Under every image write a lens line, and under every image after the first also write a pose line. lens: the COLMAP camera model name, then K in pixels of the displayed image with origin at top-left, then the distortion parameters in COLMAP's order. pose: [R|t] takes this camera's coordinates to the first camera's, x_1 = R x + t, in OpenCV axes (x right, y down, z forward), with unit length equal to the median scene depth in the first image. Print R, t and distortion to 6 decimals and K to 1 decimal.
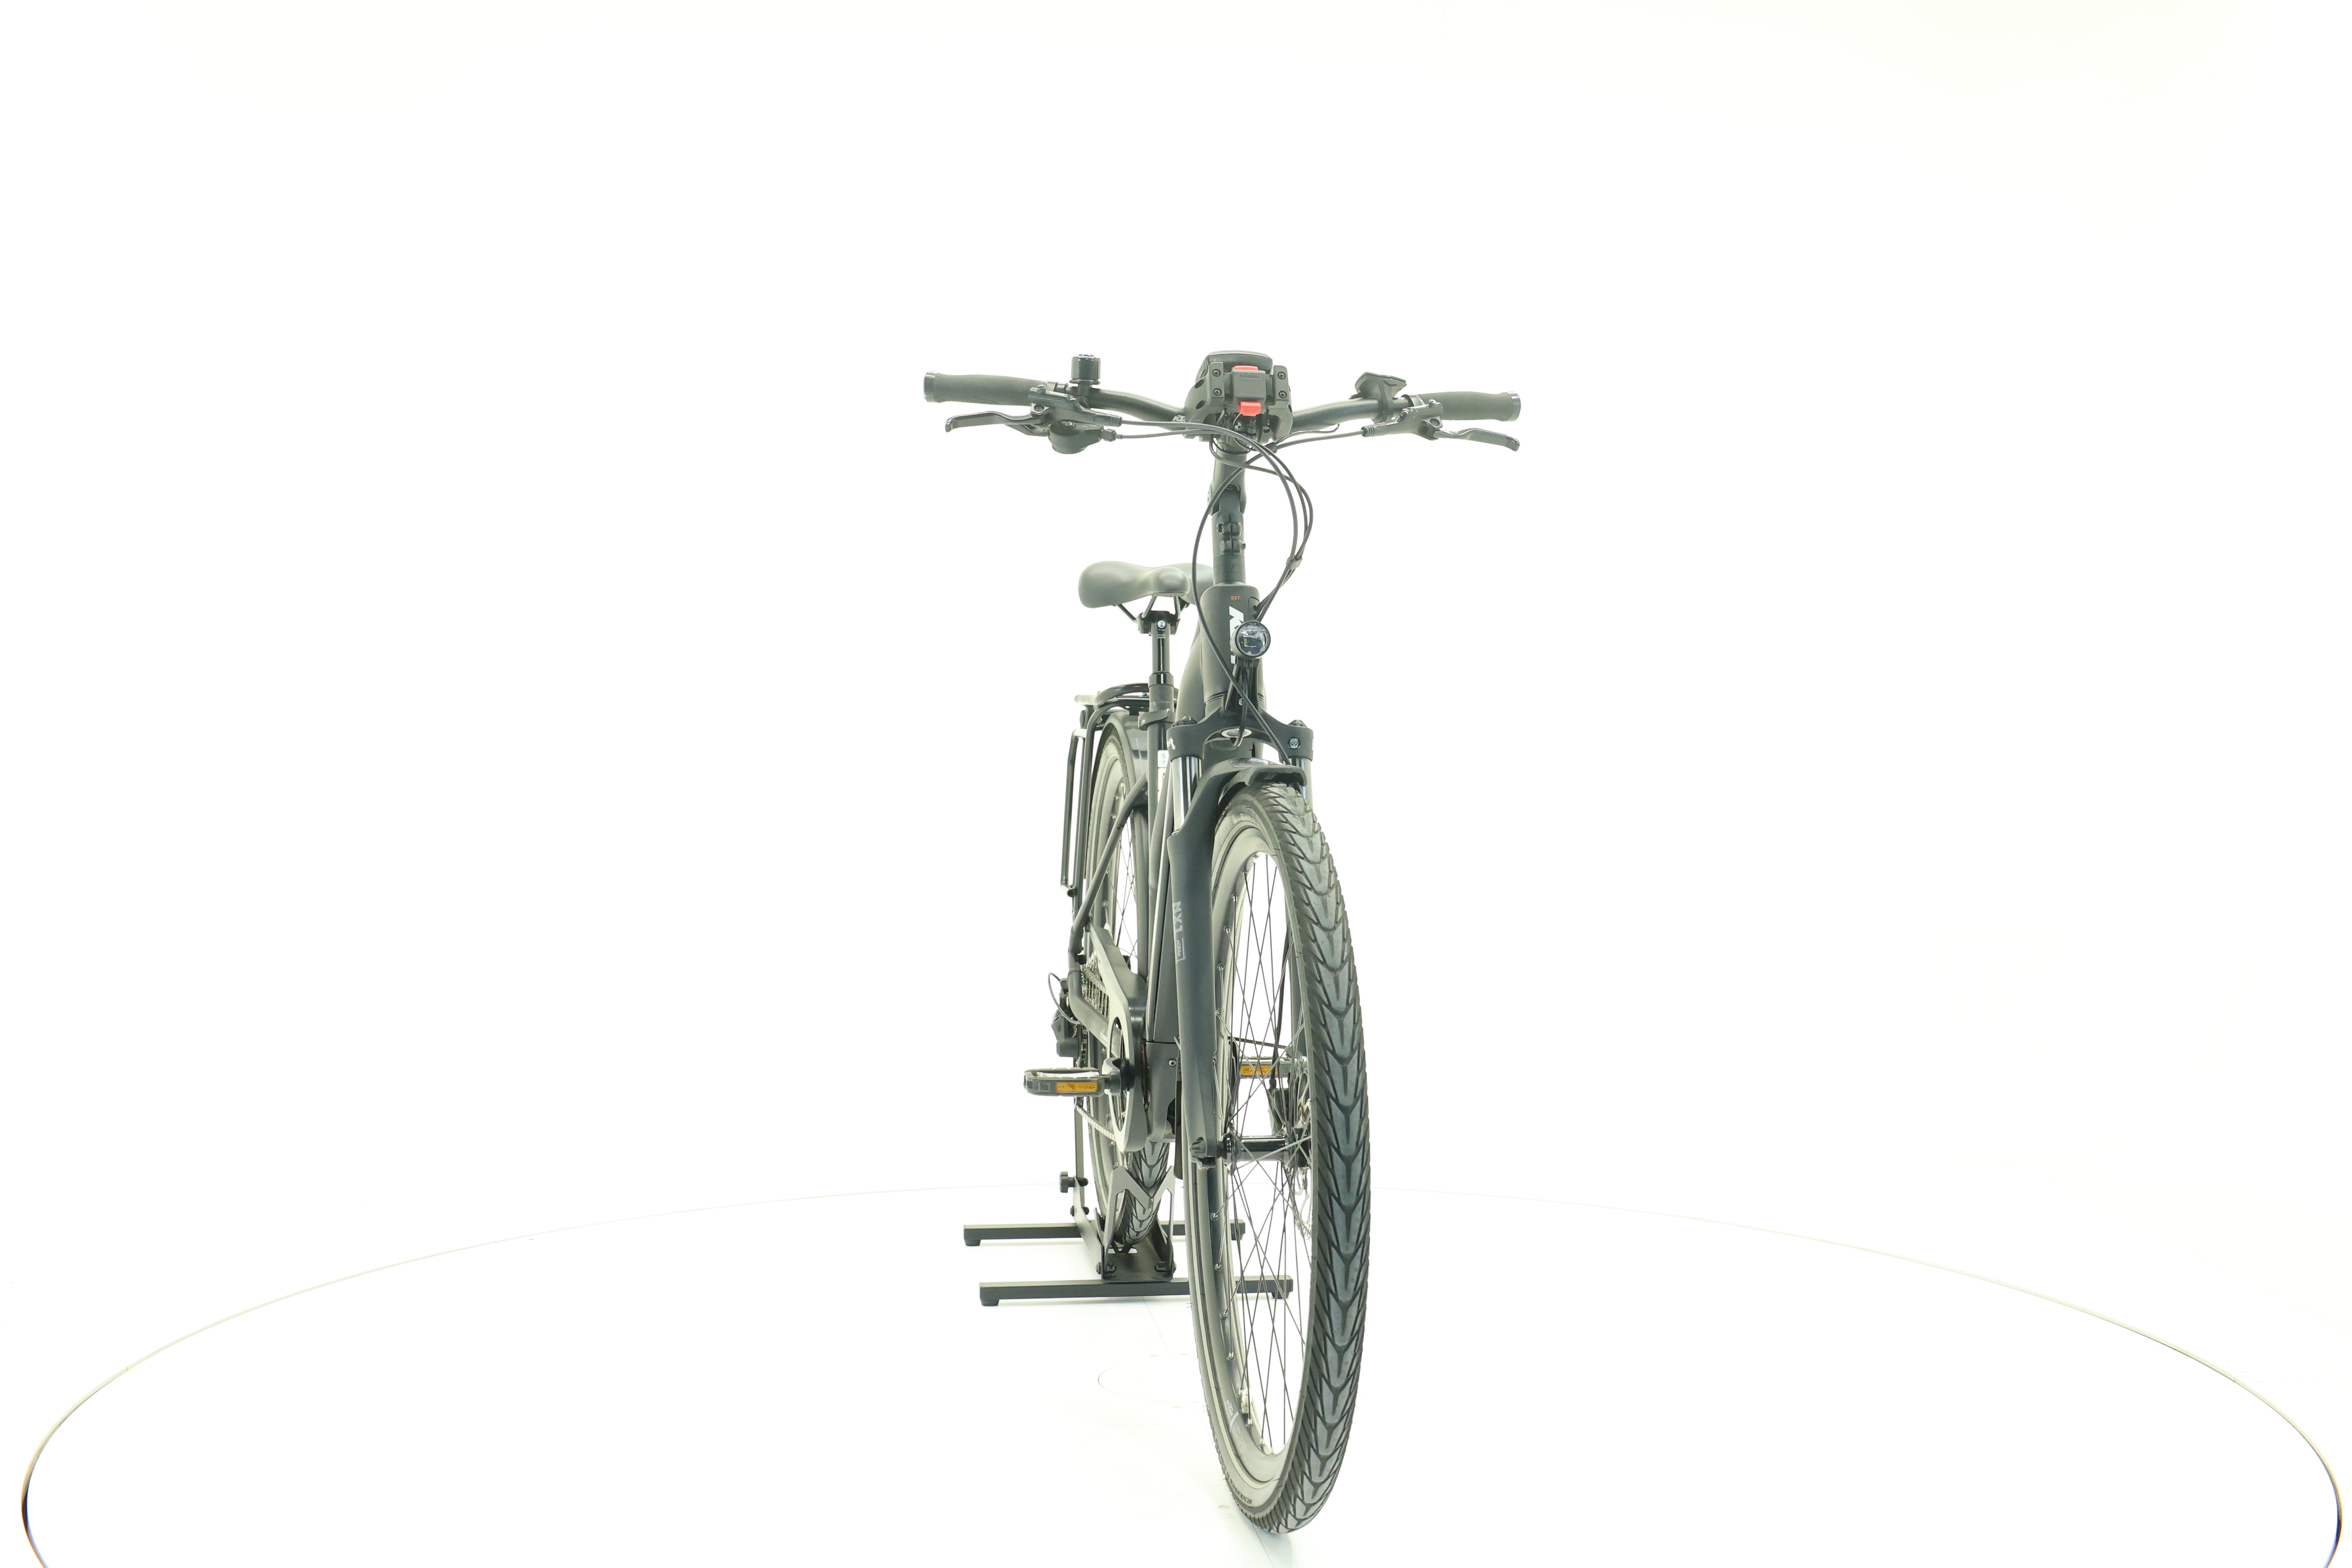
lens RADIAL K [[2504.9, 0, 1173.5], [0, 2504.9, 779.9], [0, 0, 1]] dist [-0.020750, 0.000000]
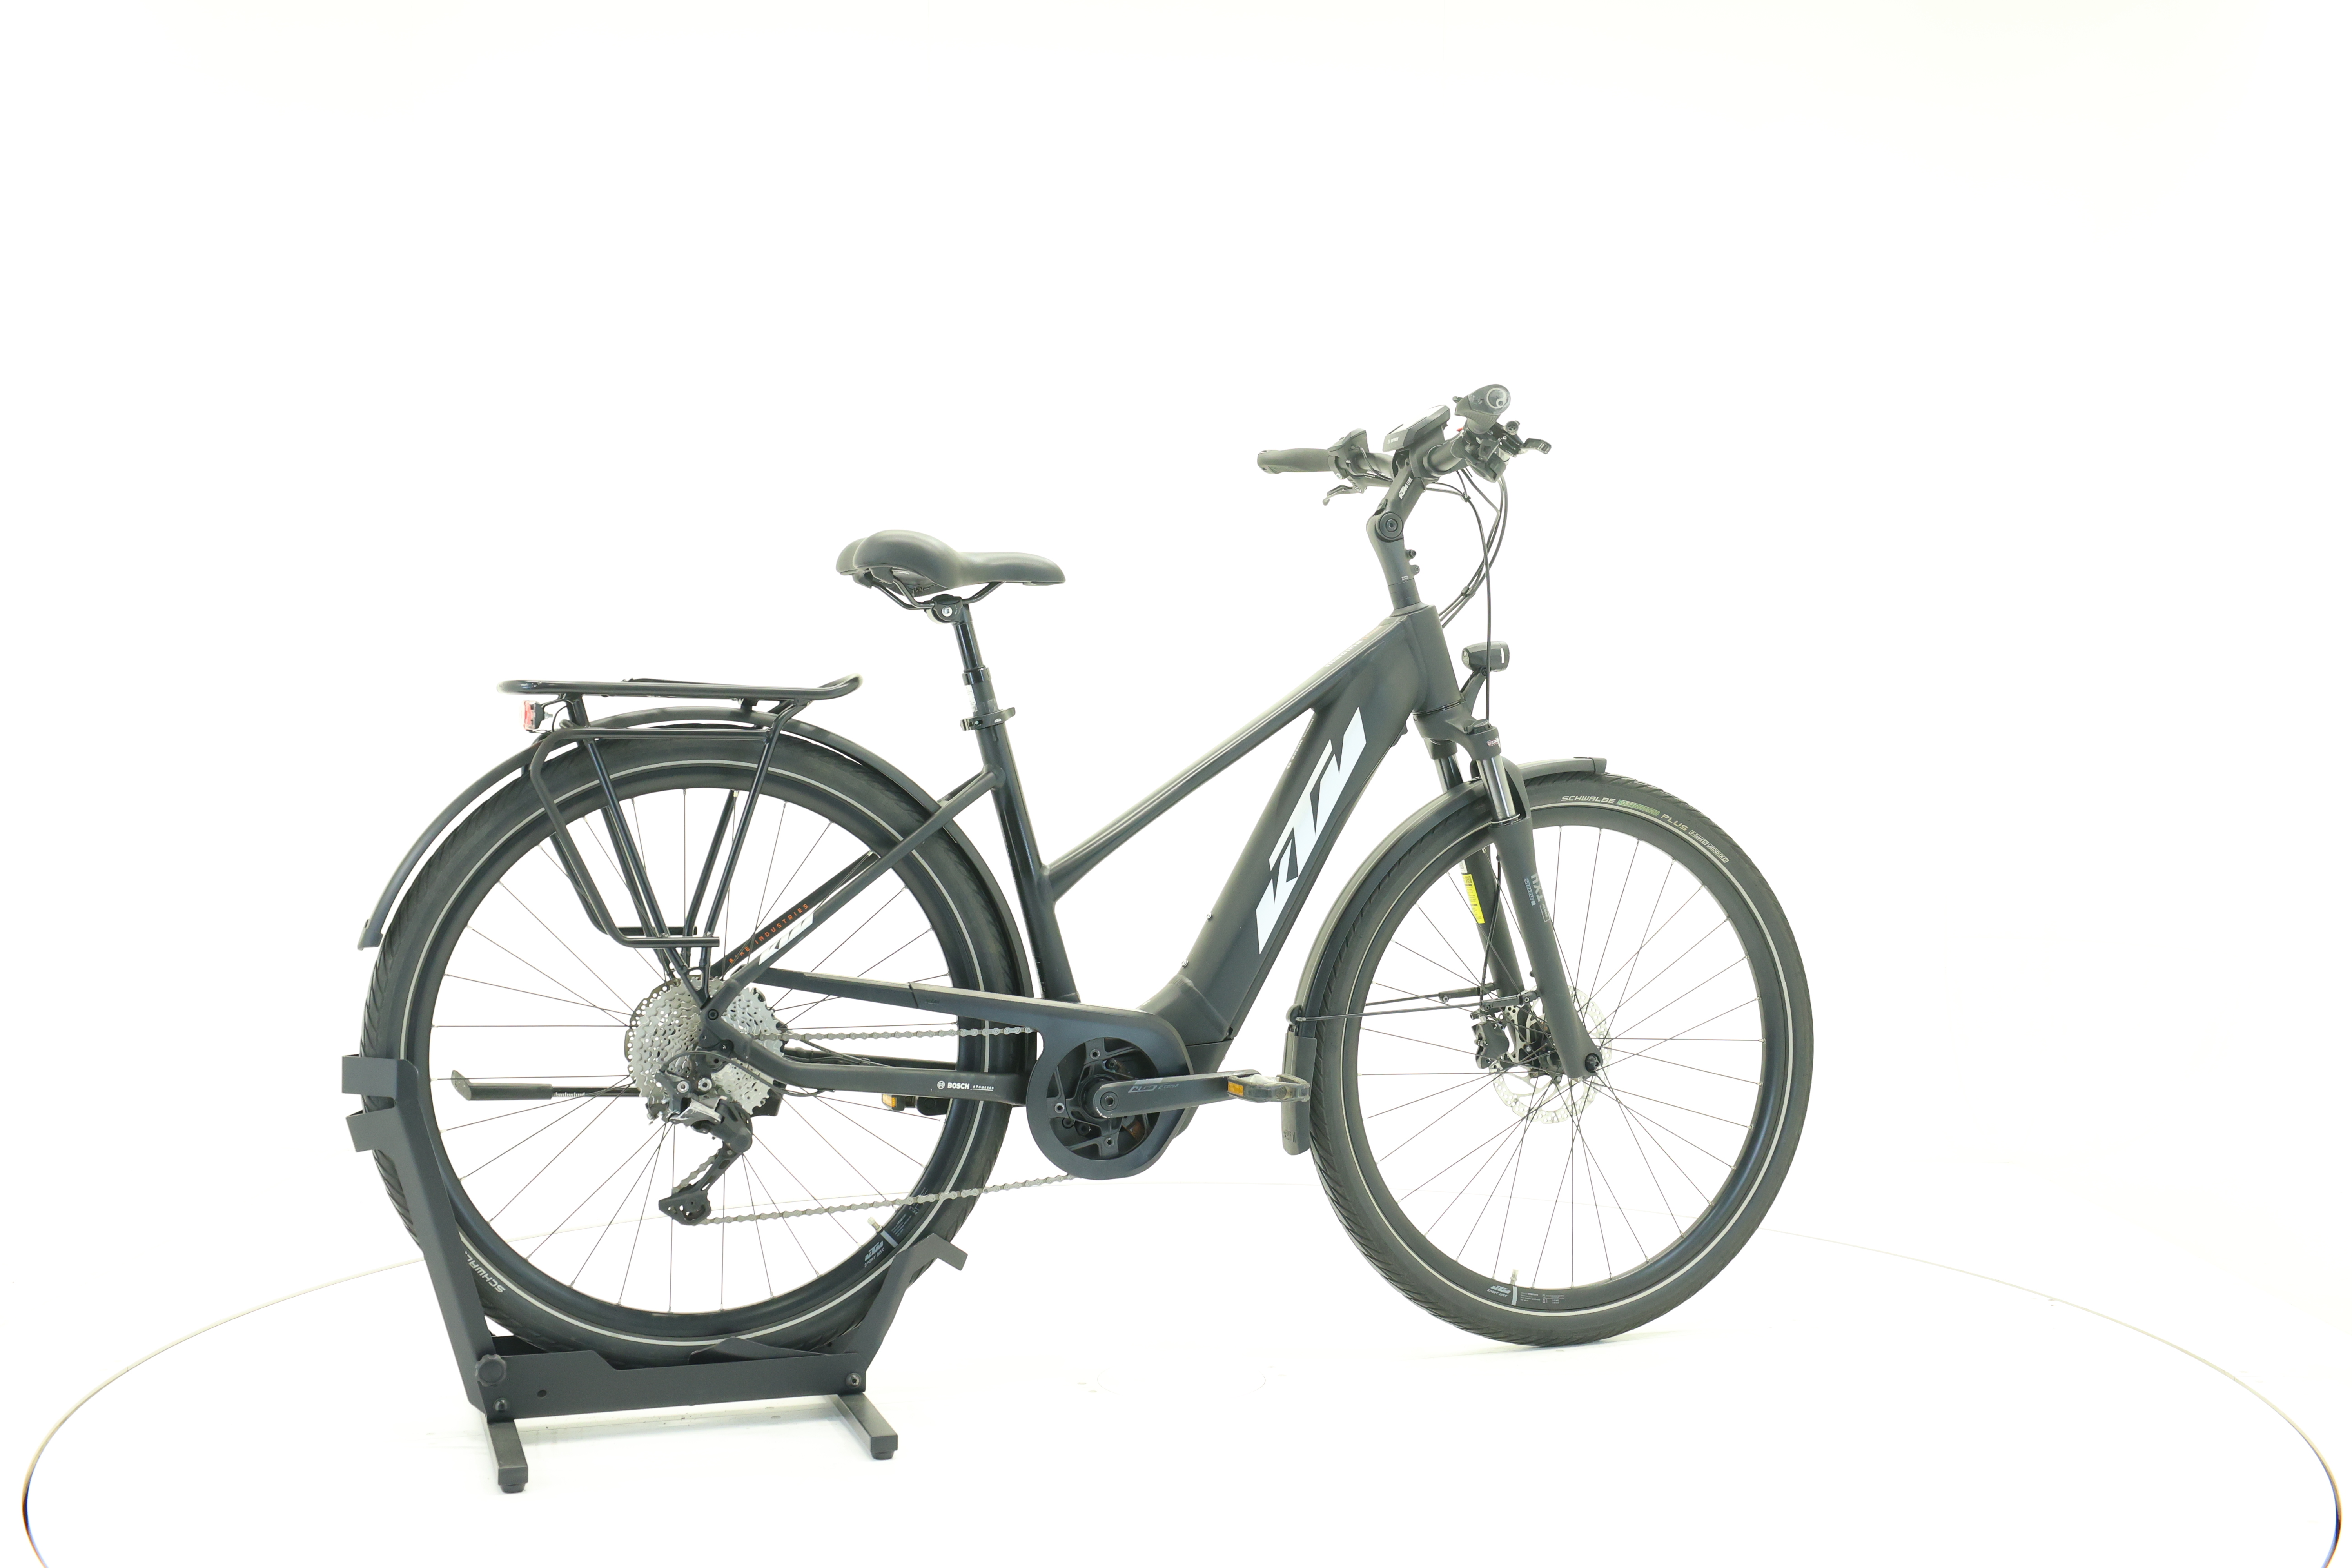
lens RADIAL K [[2504.9, 0, 1168.5], [0, 2504.9, 772.5], [0, 0, 1]] dist [-0.020750, 0.000000]
pose [[-0.197622, -0.022673, 0.980016, -1.092297], [0.017556, 0.999490, 0.026663, -0.033531], [-0.980121, 0.022474, -0.197123, 1.346352]]
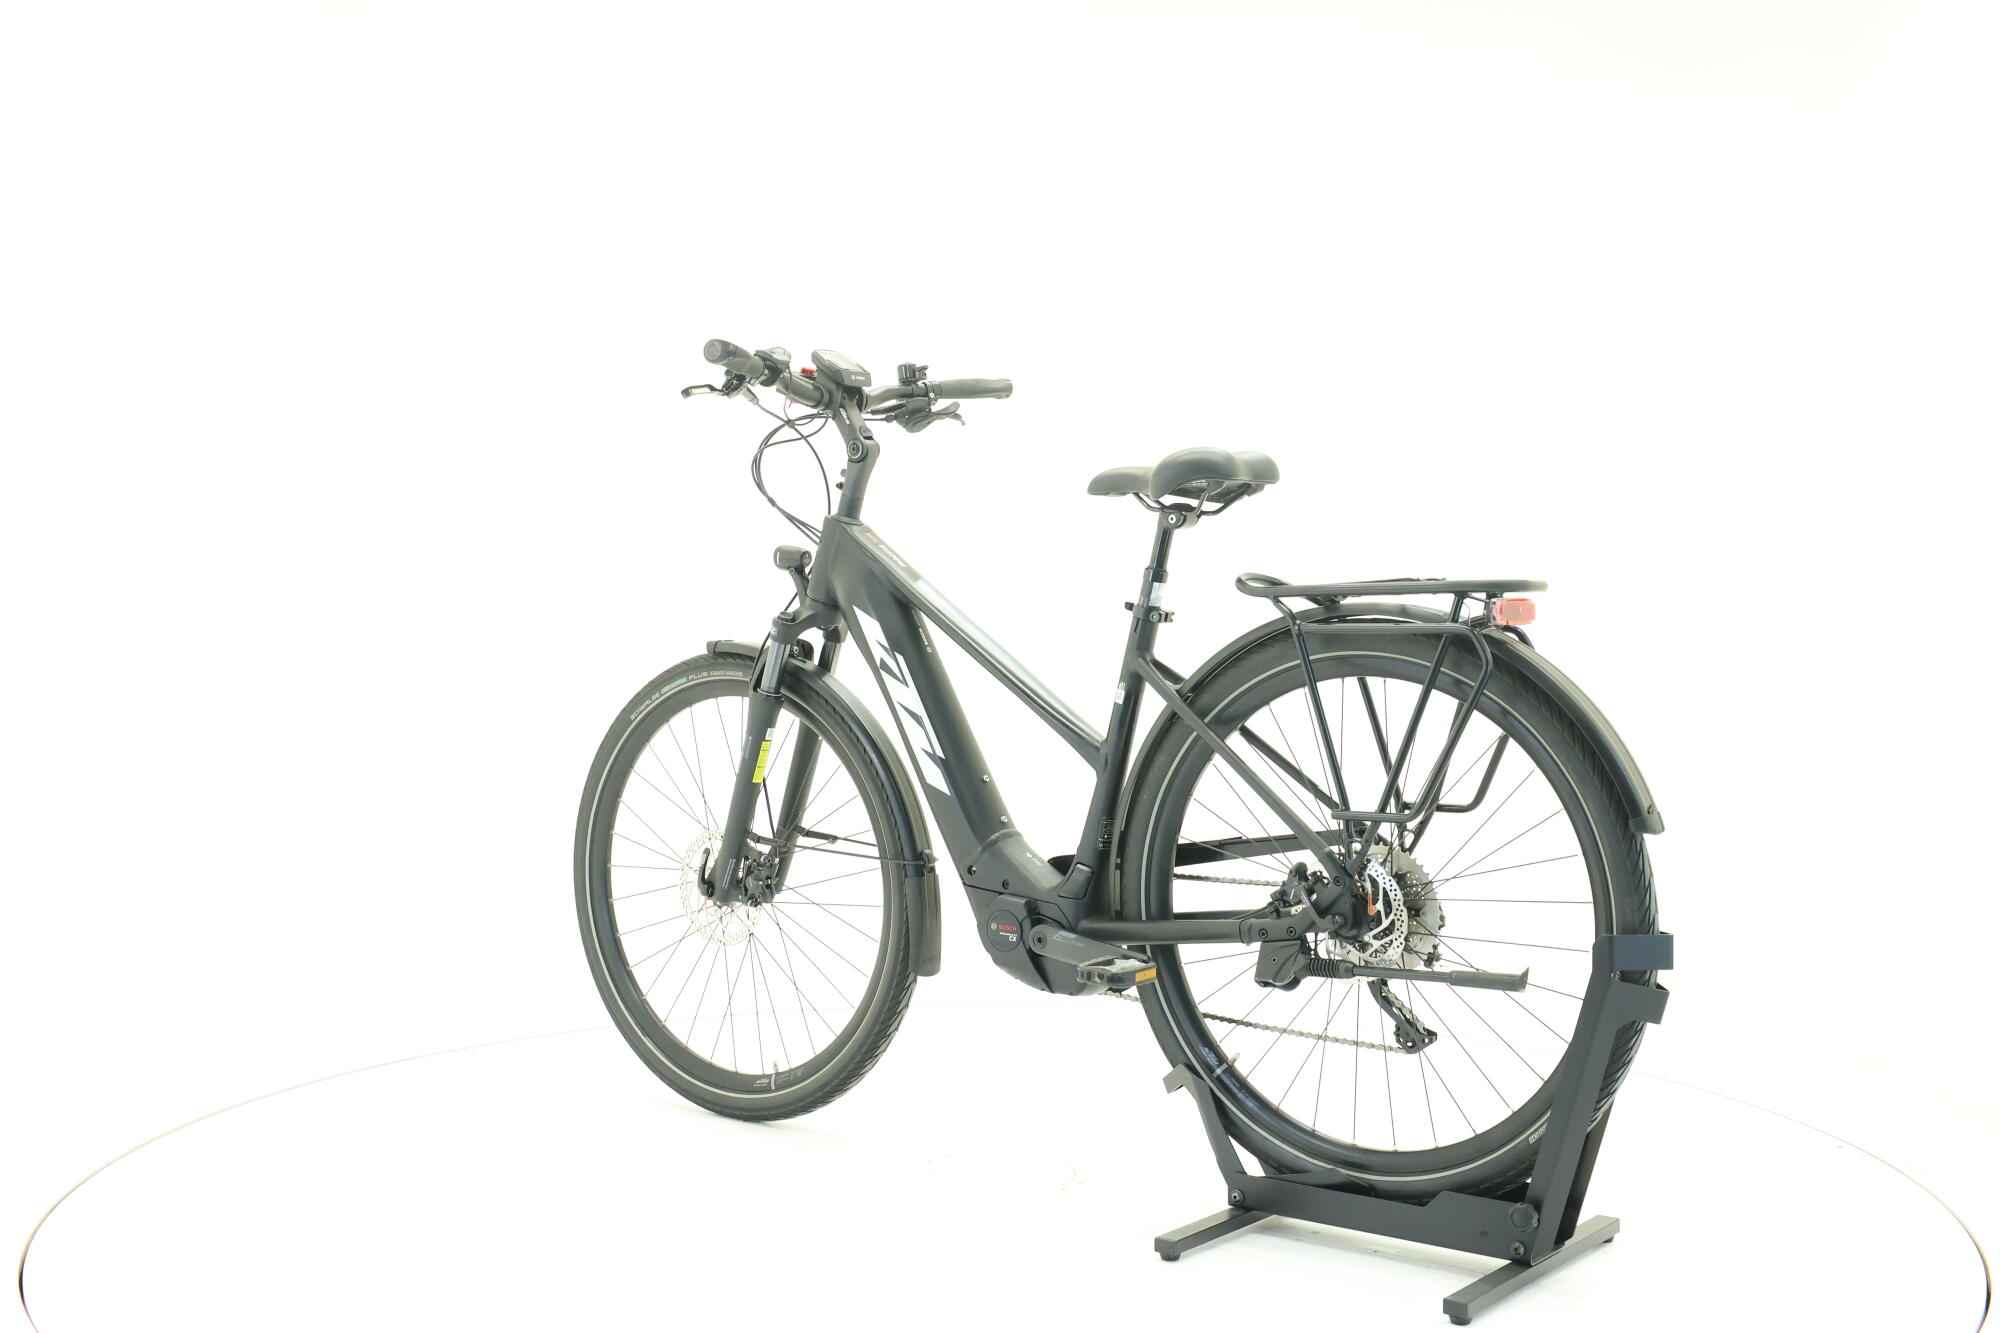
lens RADIAL K [[2130.0, 0, 999.1], [0, 2130.0, 659.3], [0, 0, 1]] dist [-0.020750, 0.000000]
pose [[-0.721877, 0.005949, -0.691996, 0.782044], [-0.022919, 0.999209, 0.032500, -0.038357], [0.691642, 0.039321, -0.721170, 1.923751]]
